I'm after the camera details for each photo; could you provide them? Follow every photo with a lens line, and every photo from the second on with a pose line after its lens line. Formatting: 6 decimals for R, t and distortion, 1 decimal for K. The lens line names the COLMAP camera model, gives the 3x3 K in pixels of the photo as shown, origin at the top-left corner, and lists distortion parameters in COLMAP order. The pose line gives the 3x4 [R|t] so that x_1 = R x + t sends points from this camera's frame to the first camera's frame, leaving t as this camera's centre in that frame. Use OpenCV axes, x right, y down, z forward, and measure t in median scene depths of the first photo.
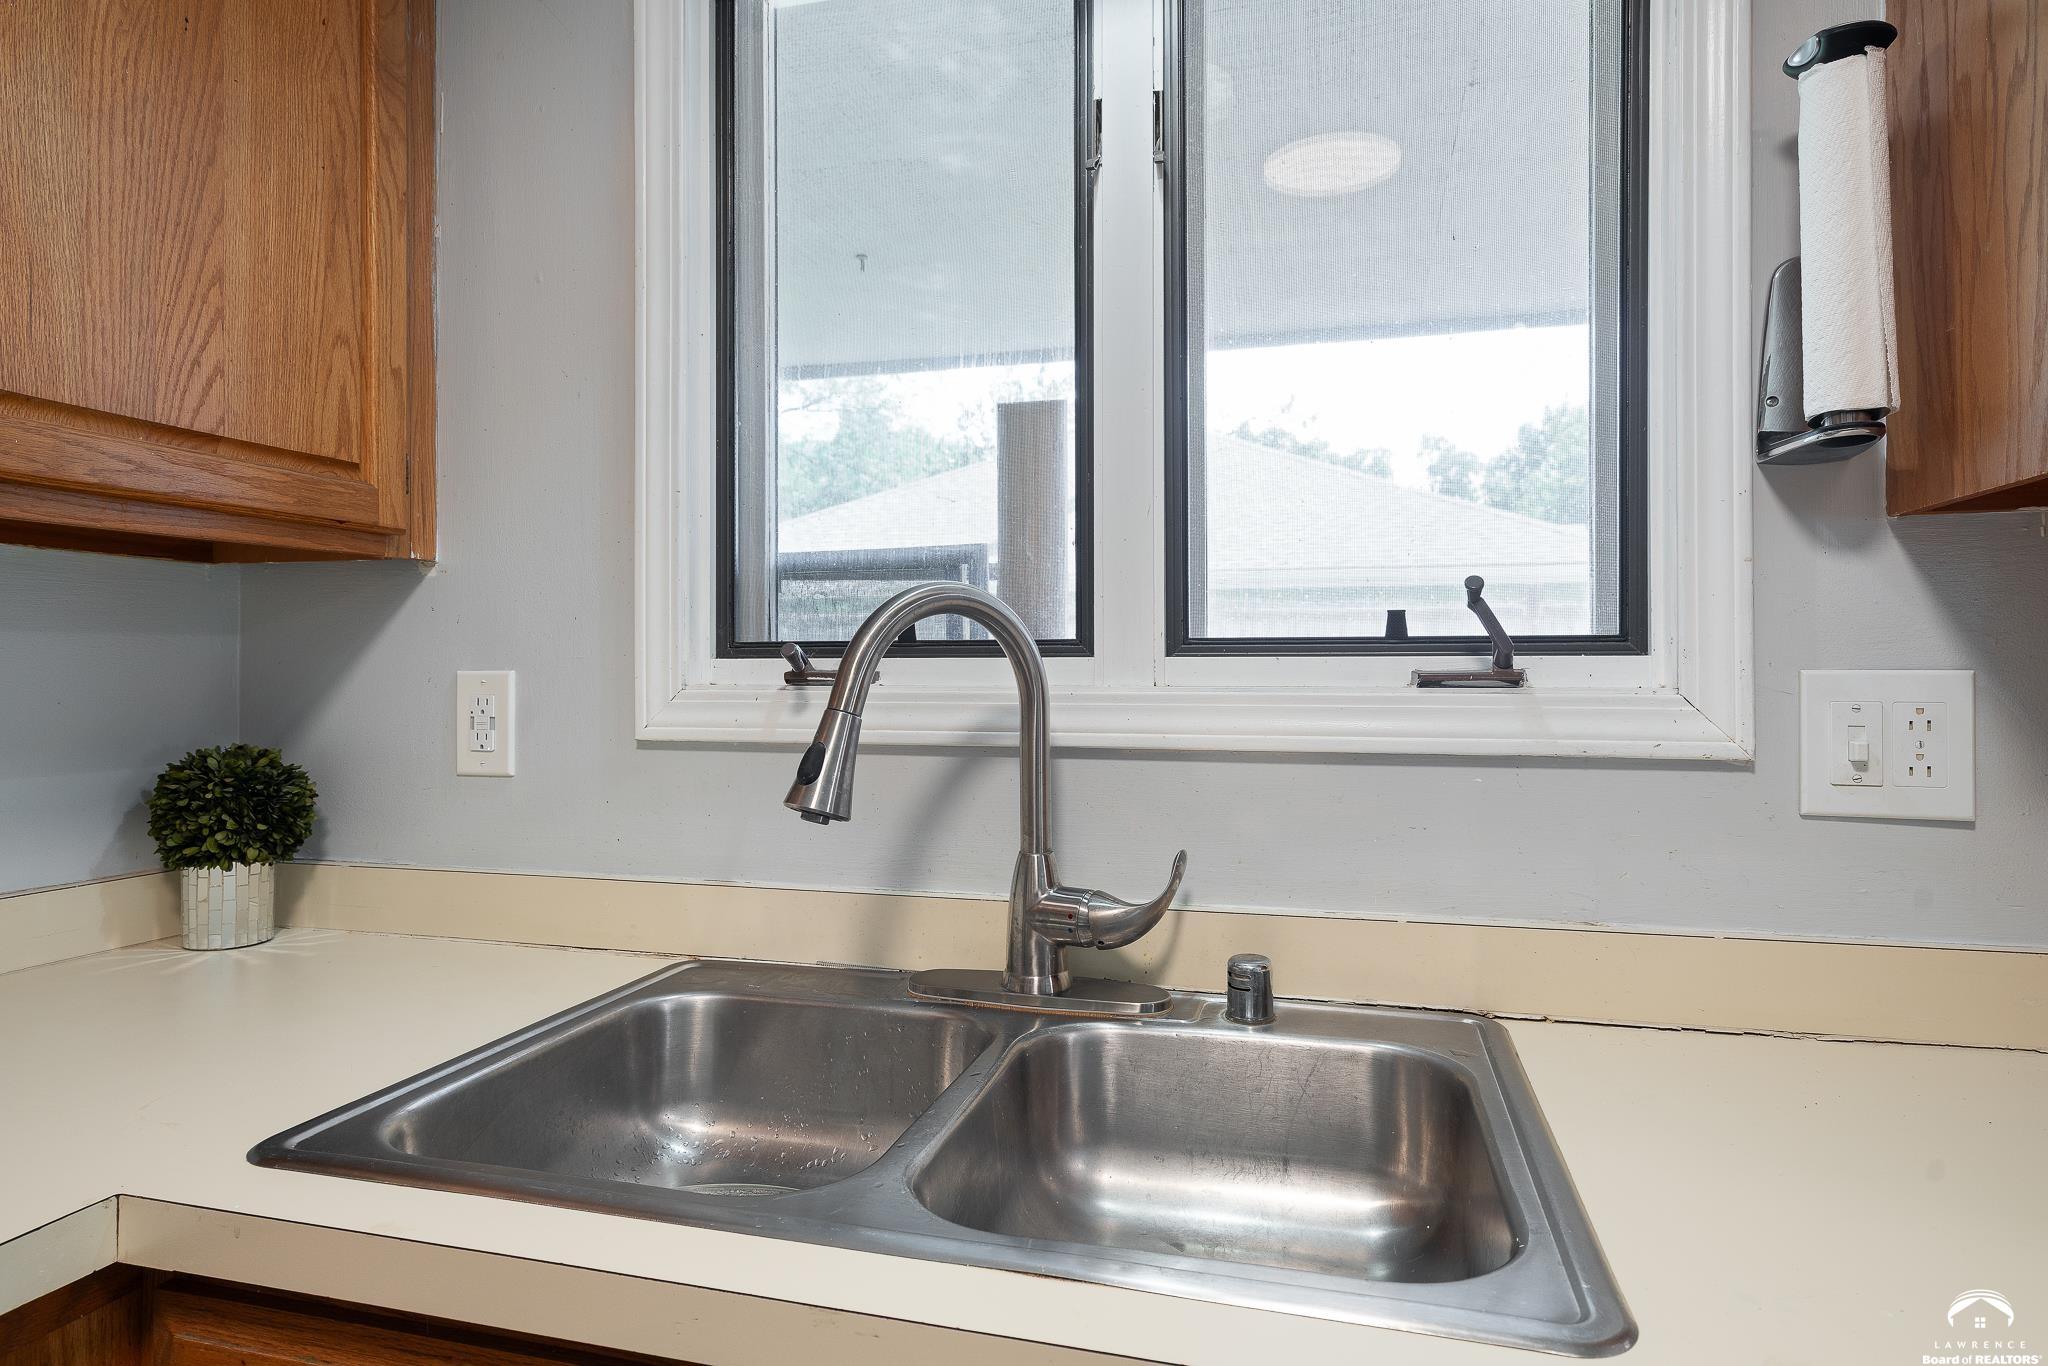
lens RADIAL K [[1208.7, 0, 1016.2], [0, 1208.7, 648.2], [0, 0, 1]] dist [0.018906, 0.002259]
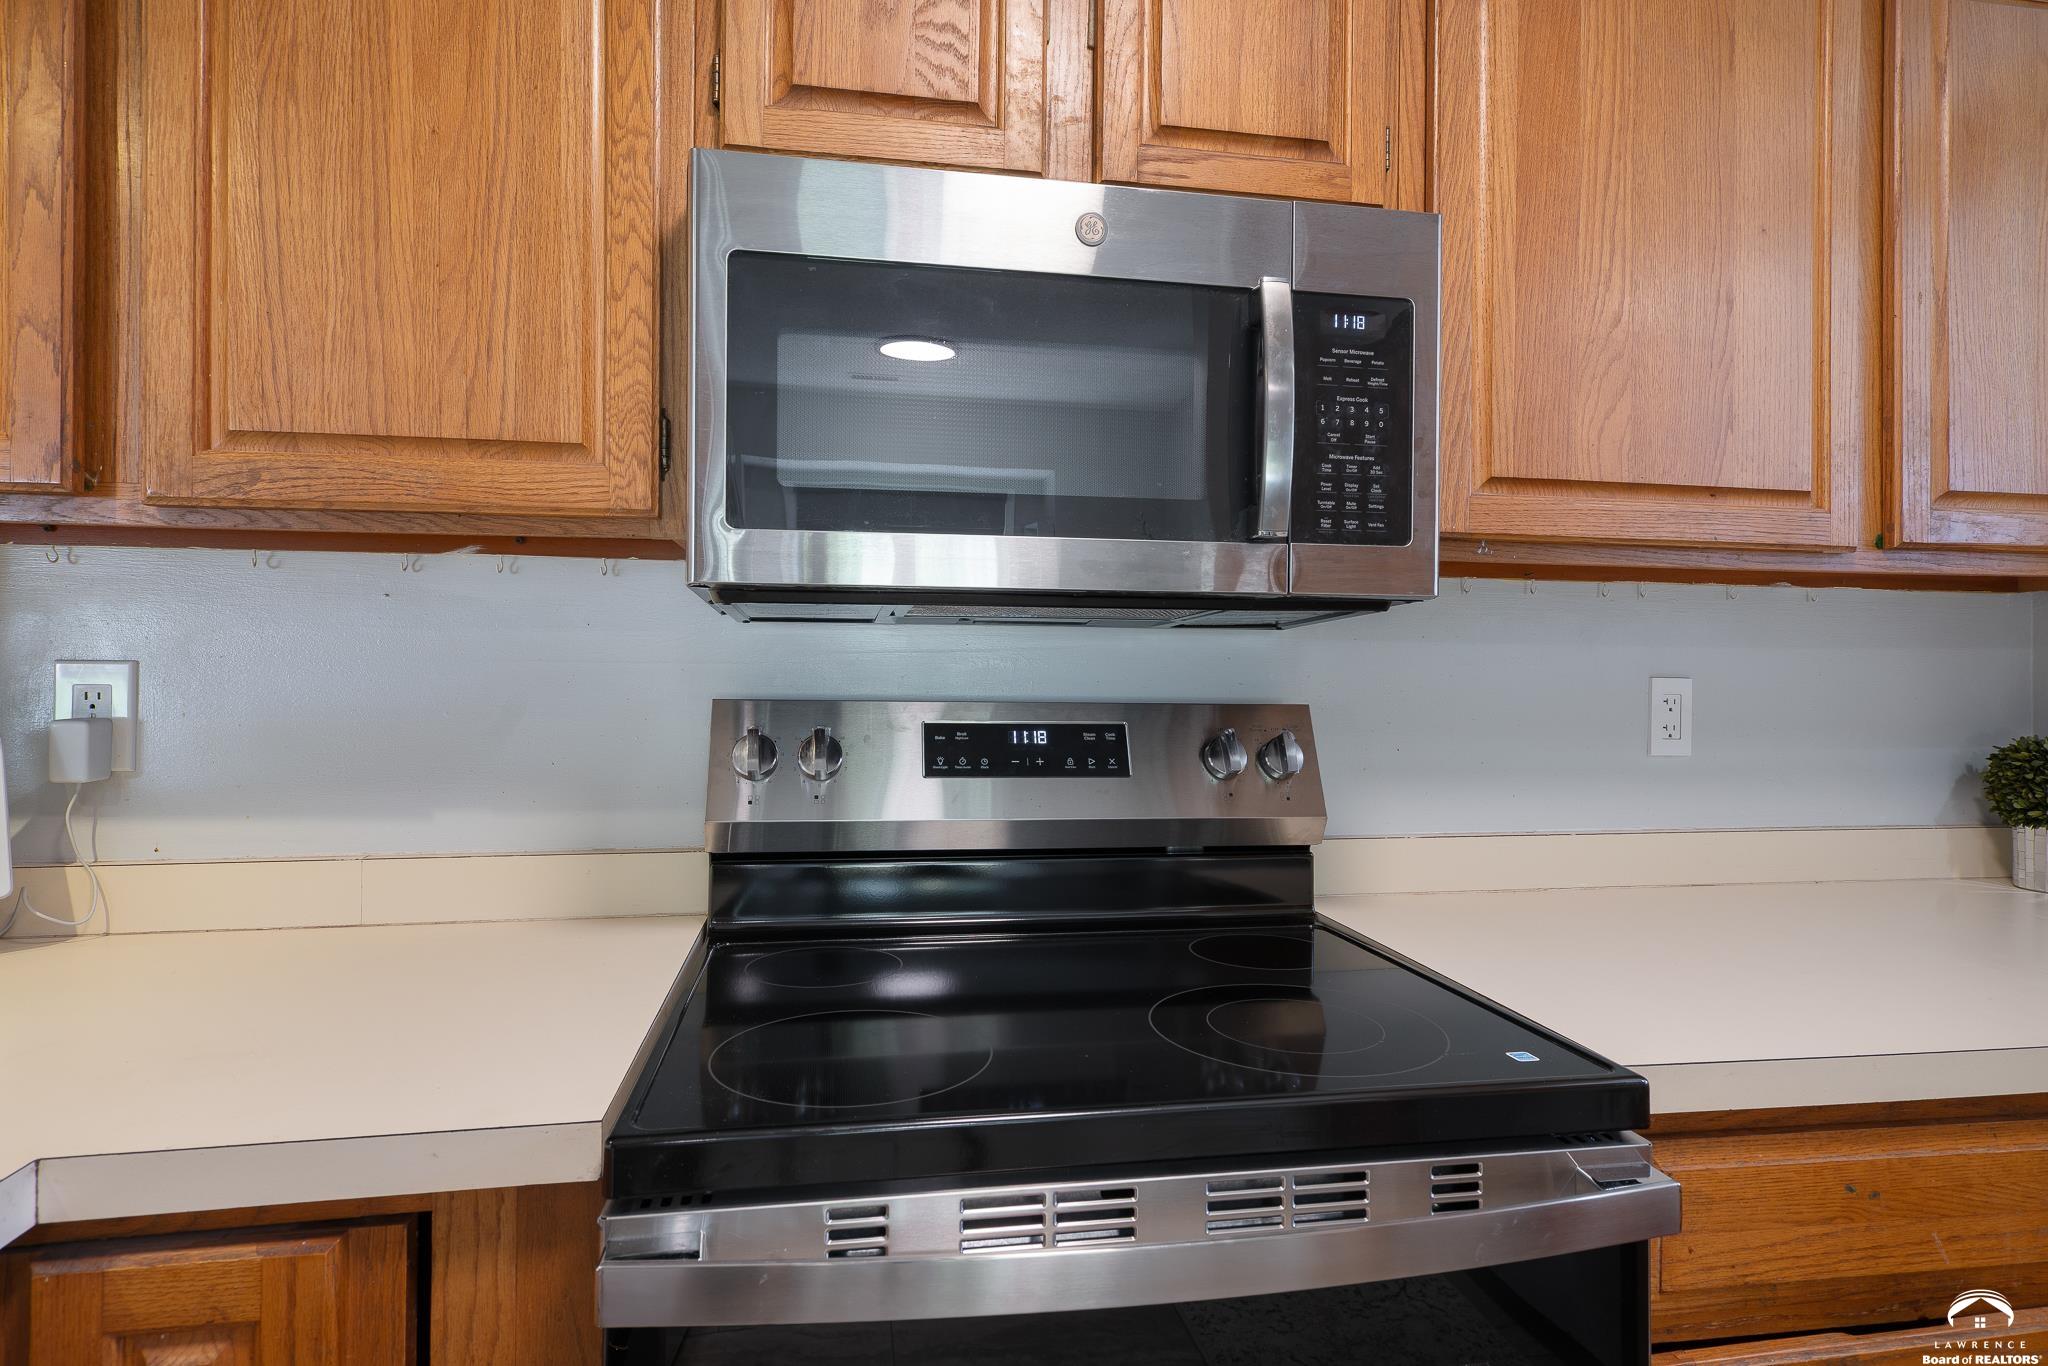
lens RADIAL K [[1035.2, 0, 998.0], [0, 1035.2, 636.6], [0, 0, 1]] dist [0.002981, 0.000087]
pose [[0.421063, -0.023287, -0.906732, -0.143737], [0.010864, 0.999728, -0.020630, -0.016583], [0.906966, -0.001164, 0.421202, -0.567264]]
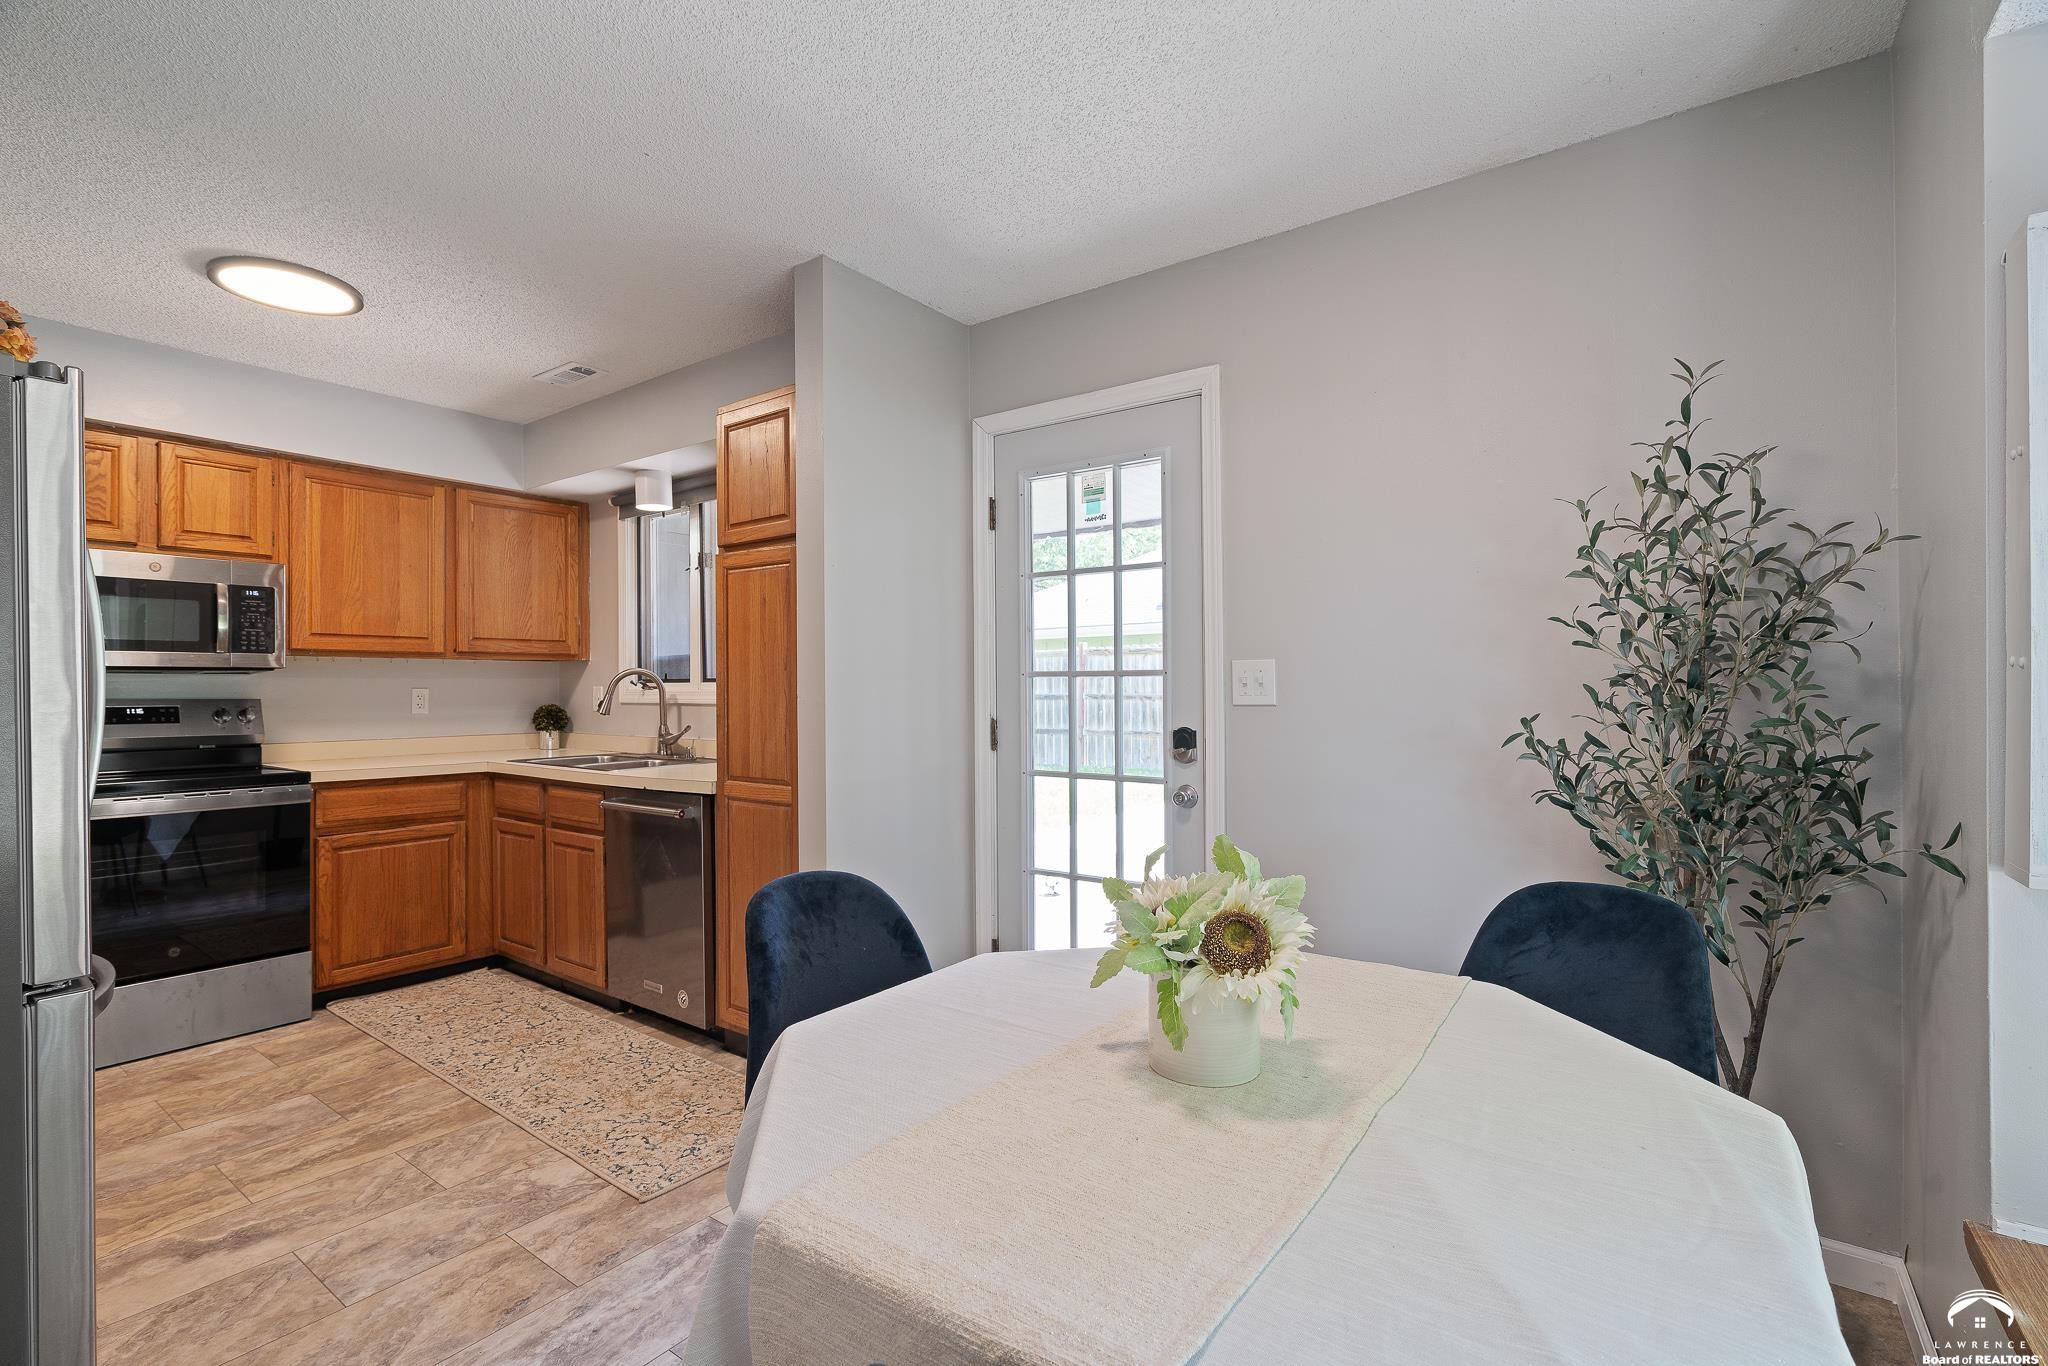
lens RADIAL K [[917.9, 0, 1017.4], [0, 917.9, 676.6], [0, 0, 1]] dist [-0.009064, 0.002657]
pose [[0.938046, -0.009662, -0.346376, 2.503358], [0.013459, 0.999873, 0.008559, -0.028679], [0.346249, -0.012691, 0.938057, -1.817647]]
